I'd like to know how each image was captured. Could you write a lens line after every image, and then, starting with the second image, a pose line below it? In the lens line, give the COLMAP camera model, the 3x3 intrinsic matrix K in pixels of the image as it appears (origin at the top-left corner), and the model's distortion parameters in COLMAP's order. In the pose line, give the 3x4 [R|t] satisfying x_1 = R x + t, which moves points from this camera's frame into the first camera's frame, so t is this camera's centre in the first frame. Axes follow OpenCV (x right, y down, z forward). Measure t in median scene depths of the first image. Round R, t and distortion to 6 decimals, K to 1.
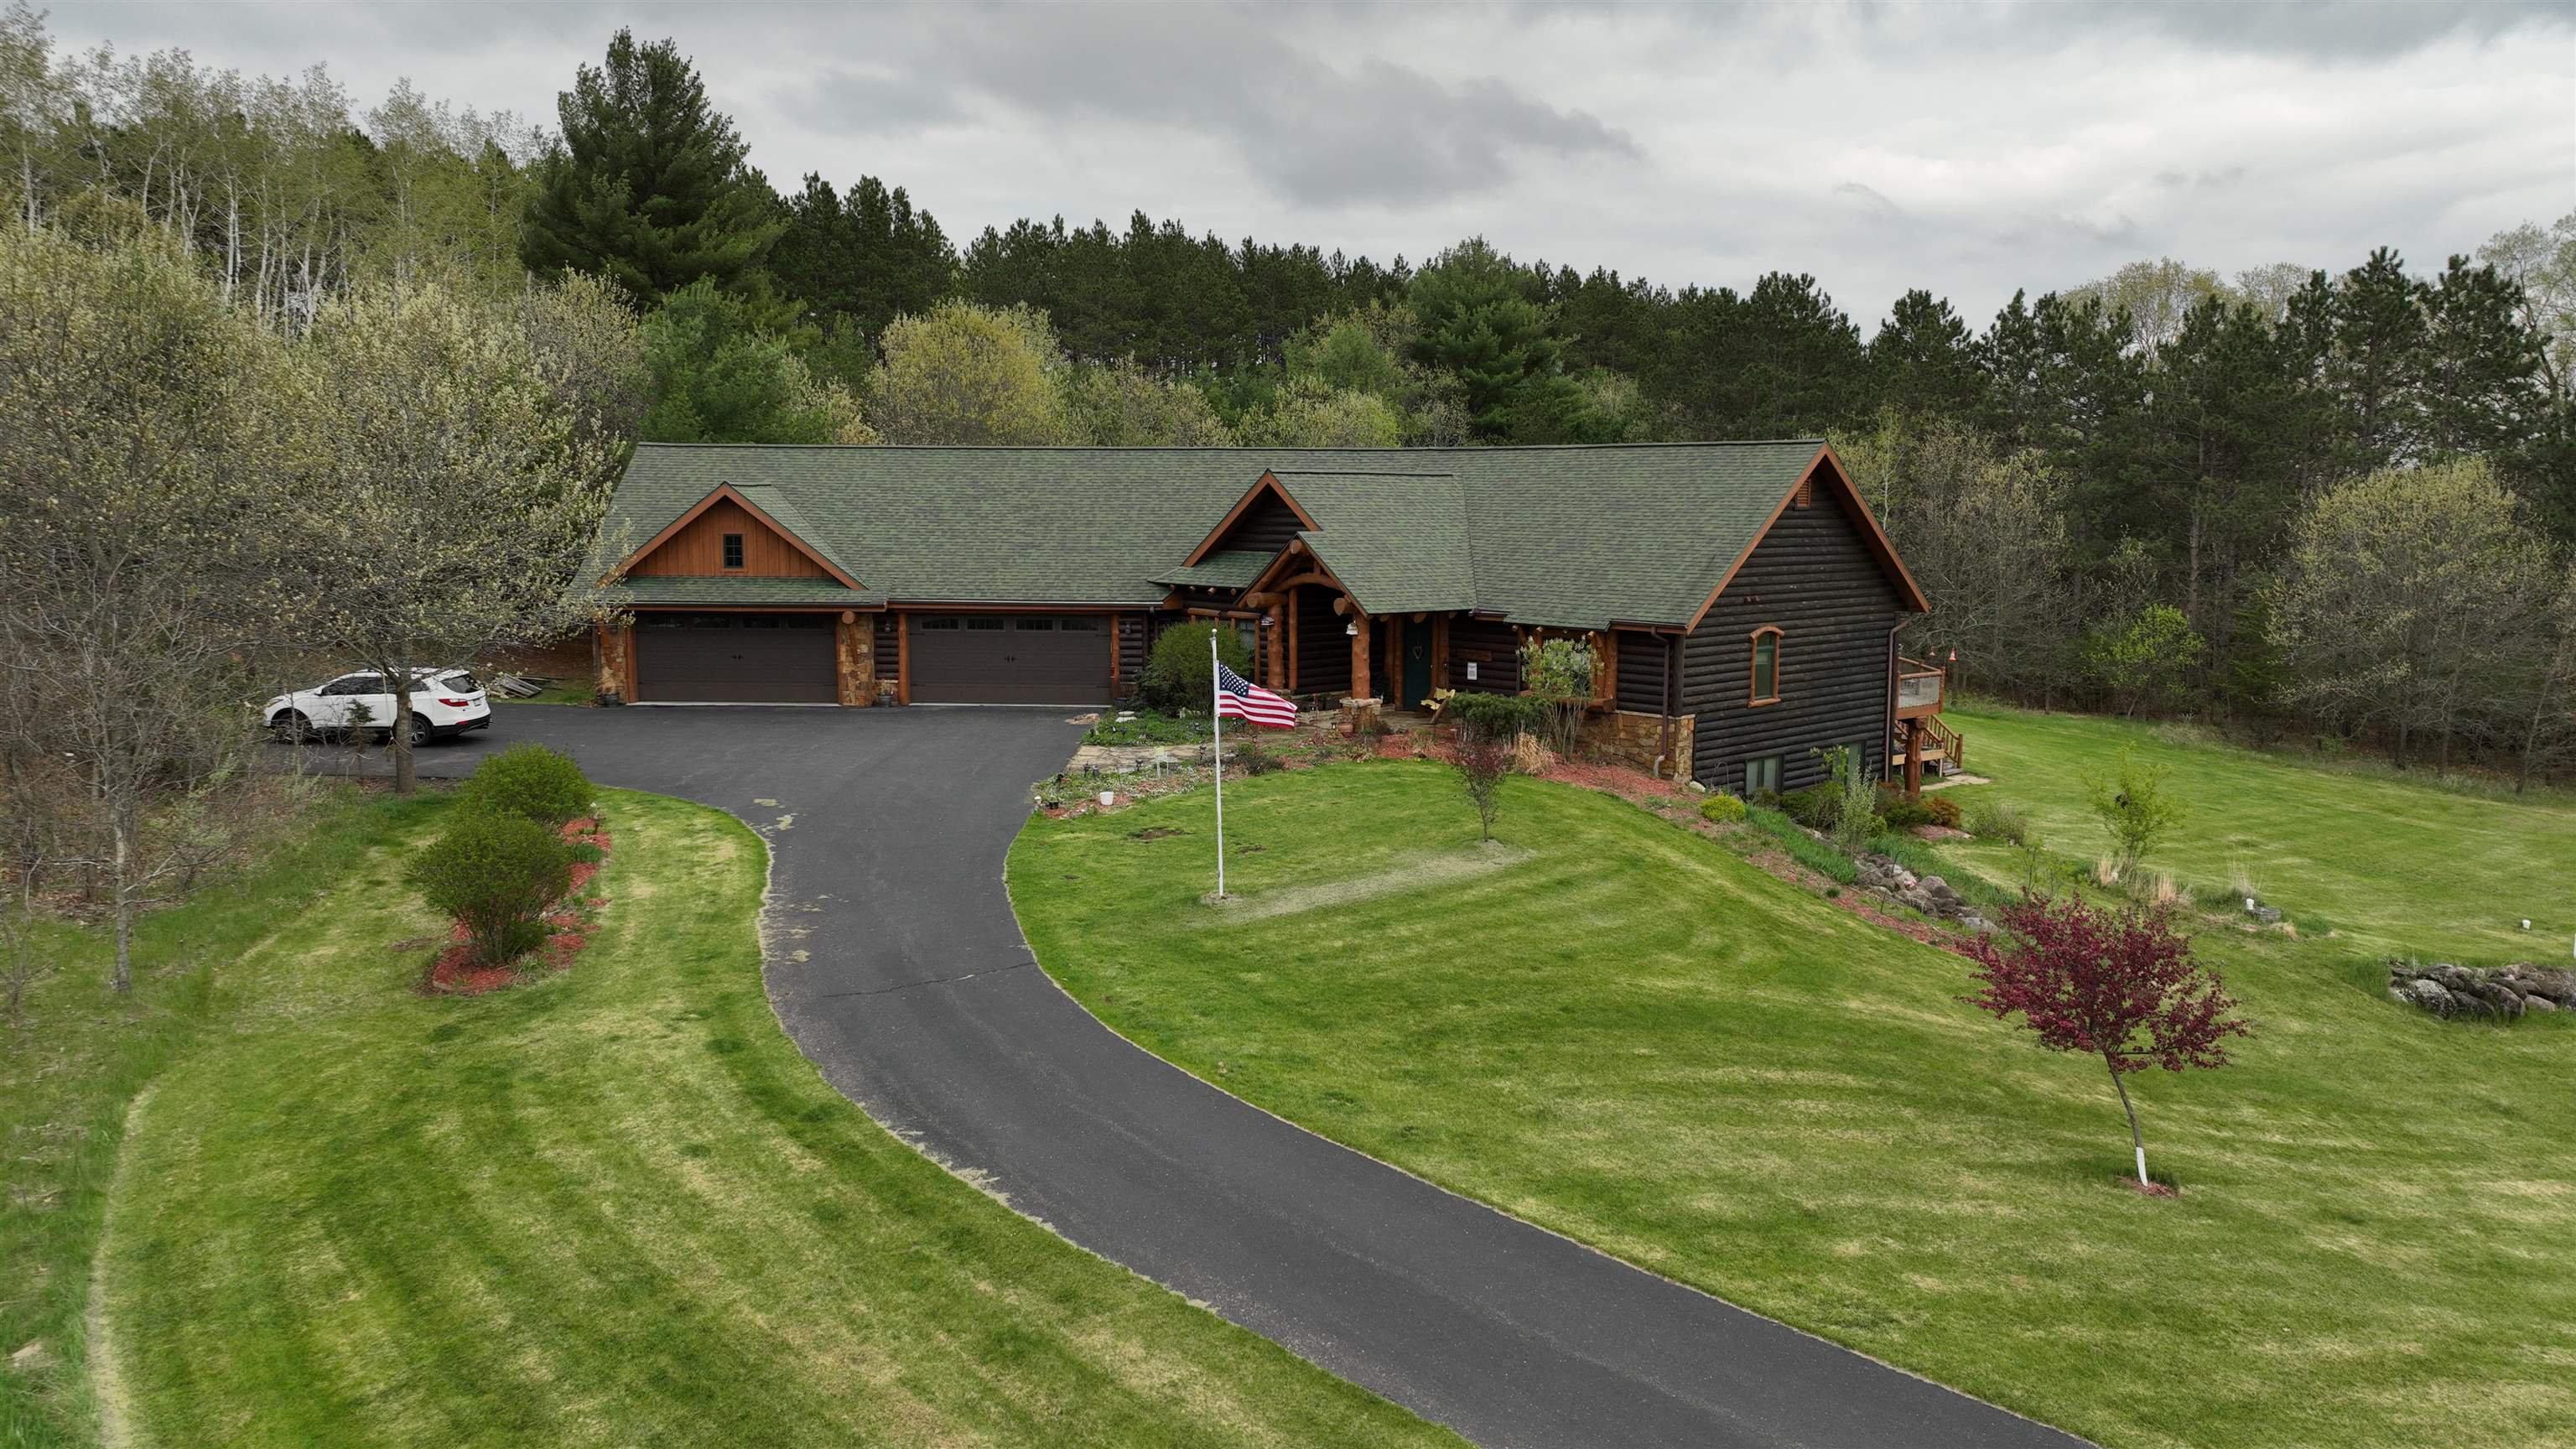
lens RADIAL K [[1805.1, 0, 1284.4], [0, 1805.1, 721.0], [0, 0, 1]] dist [0.001365, 0.011425]
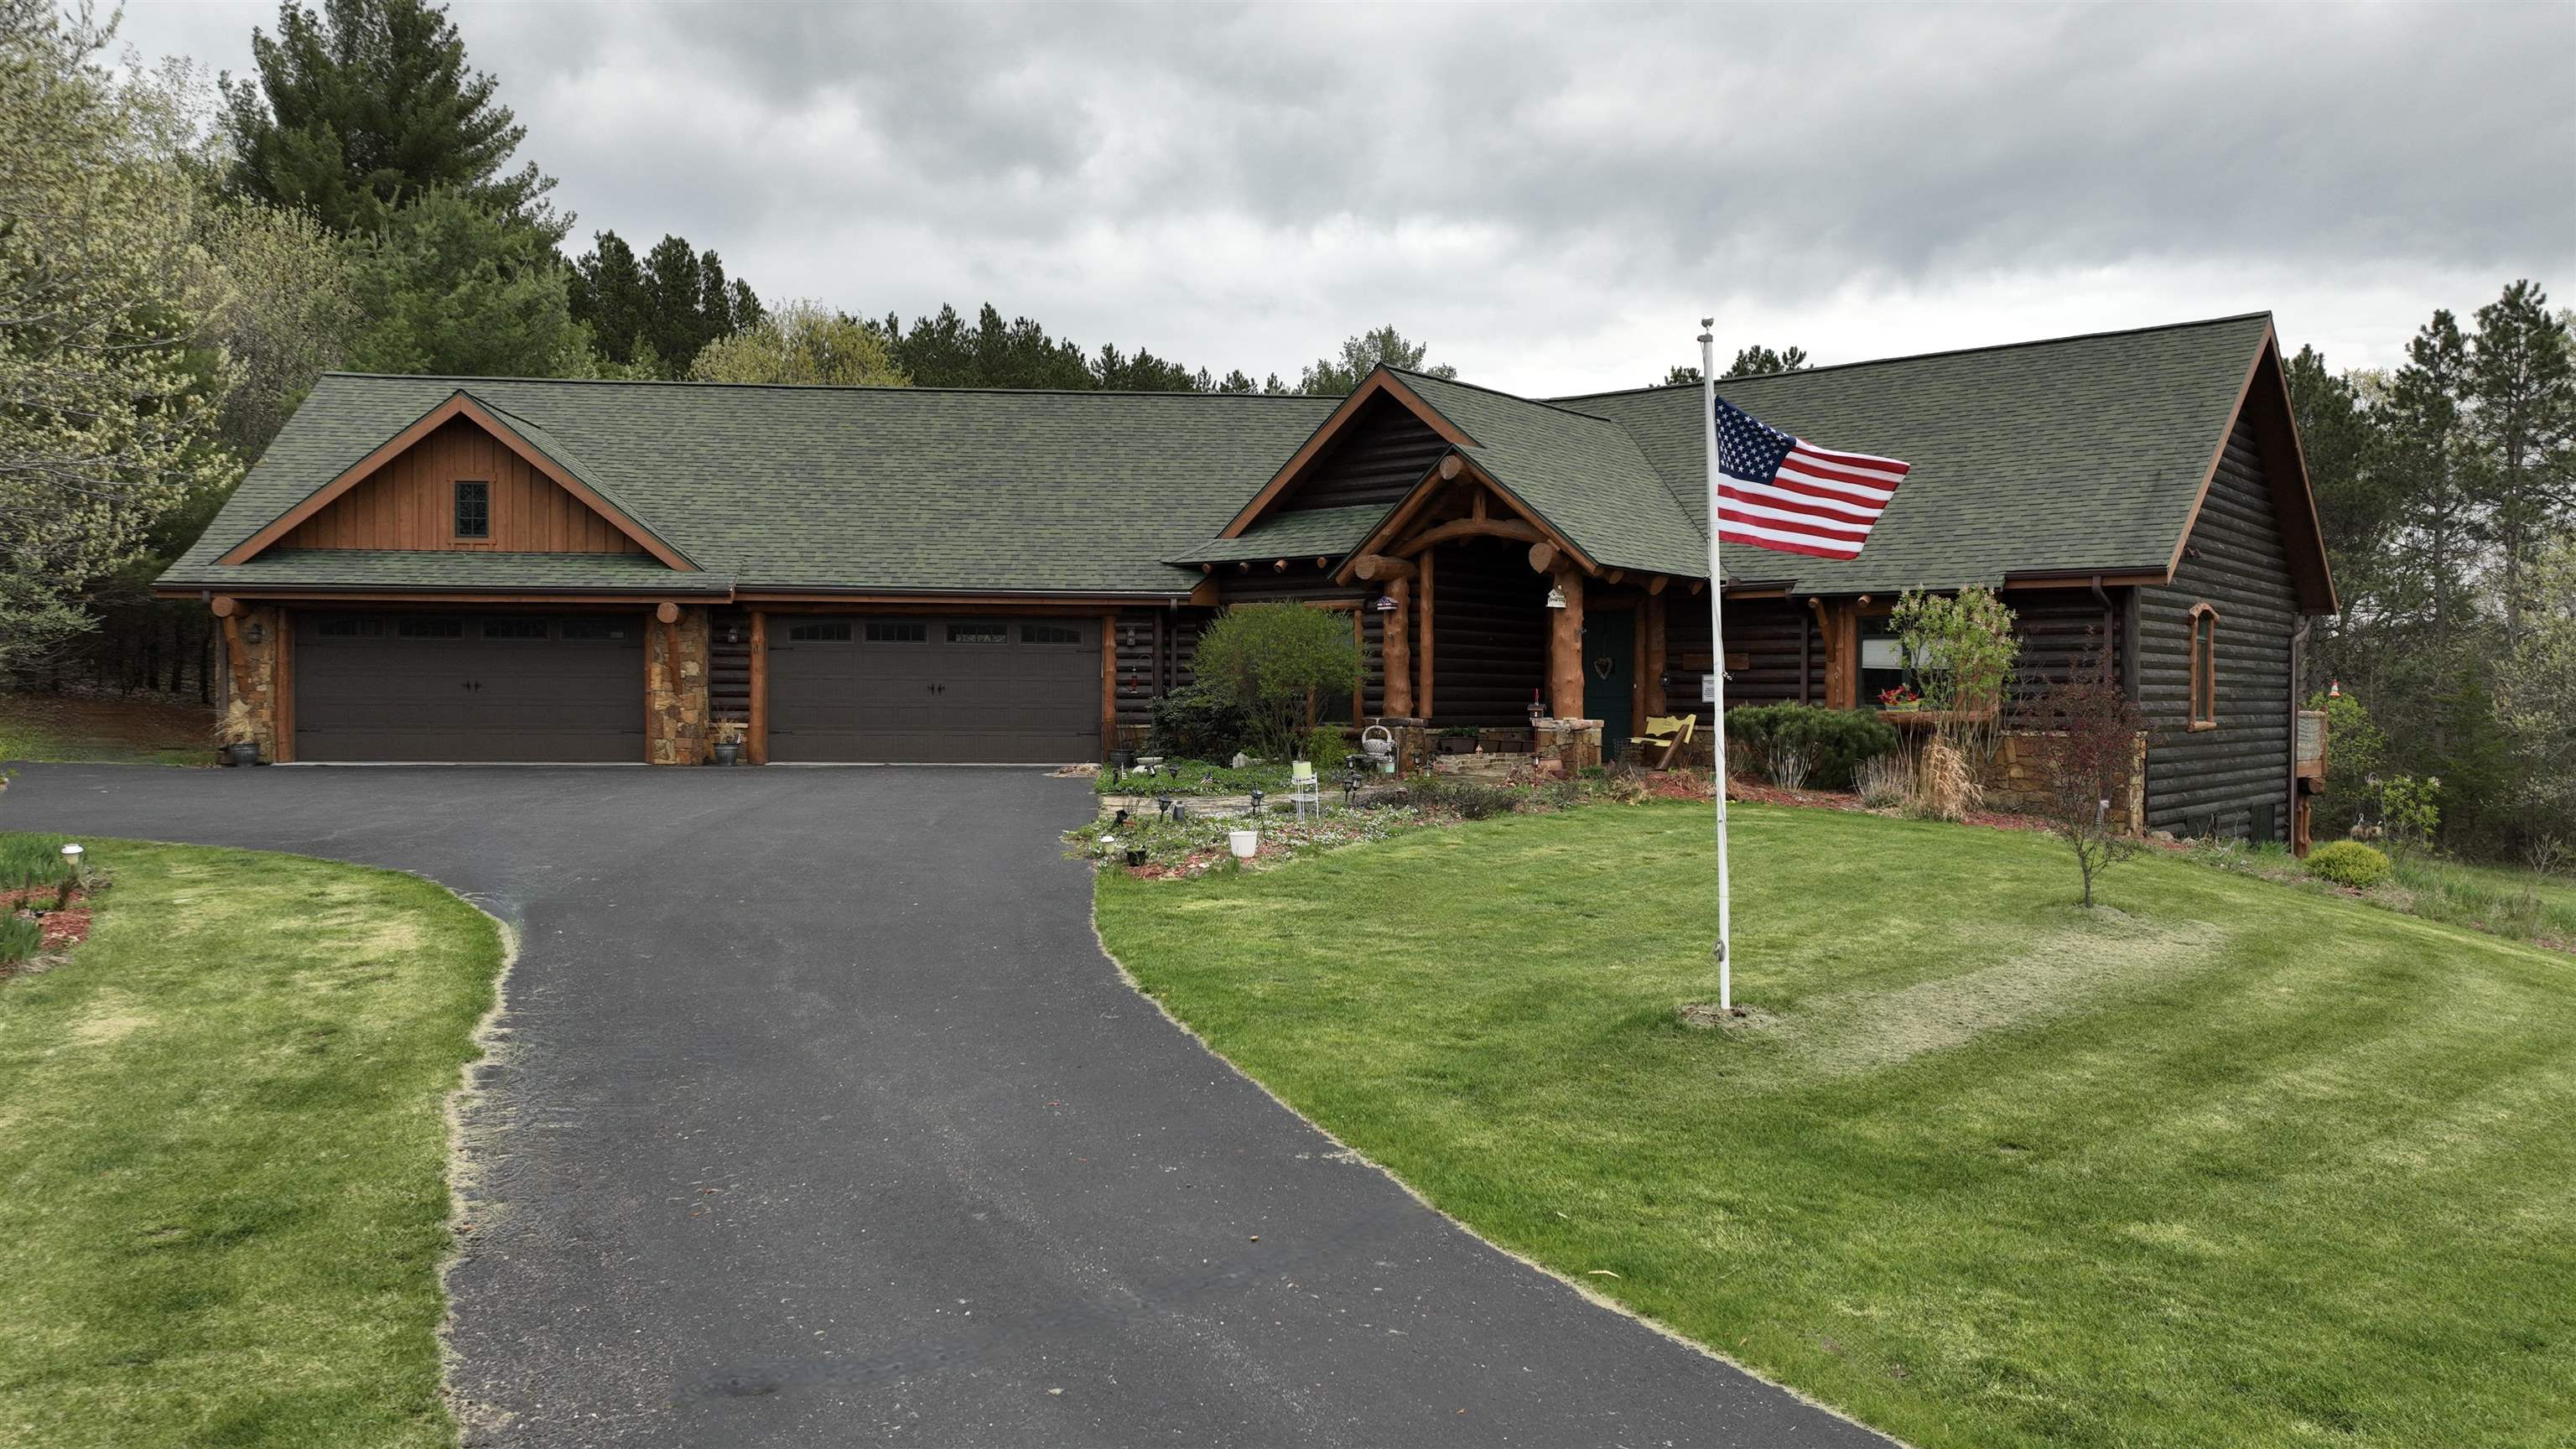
lens RADIAL K [[1805.1, 0, 1294.5], [0, 1805.1, 731.2], [0, 0, 1]] dist [0.001365, 0.011425]
pose [[0.992792, -0.001053, 0.119847, -0.105246], [0.013735, 0.994373, -0.105042, 0.047098], [-0.119062, 0.105931, 0.987220, 0.381482]]
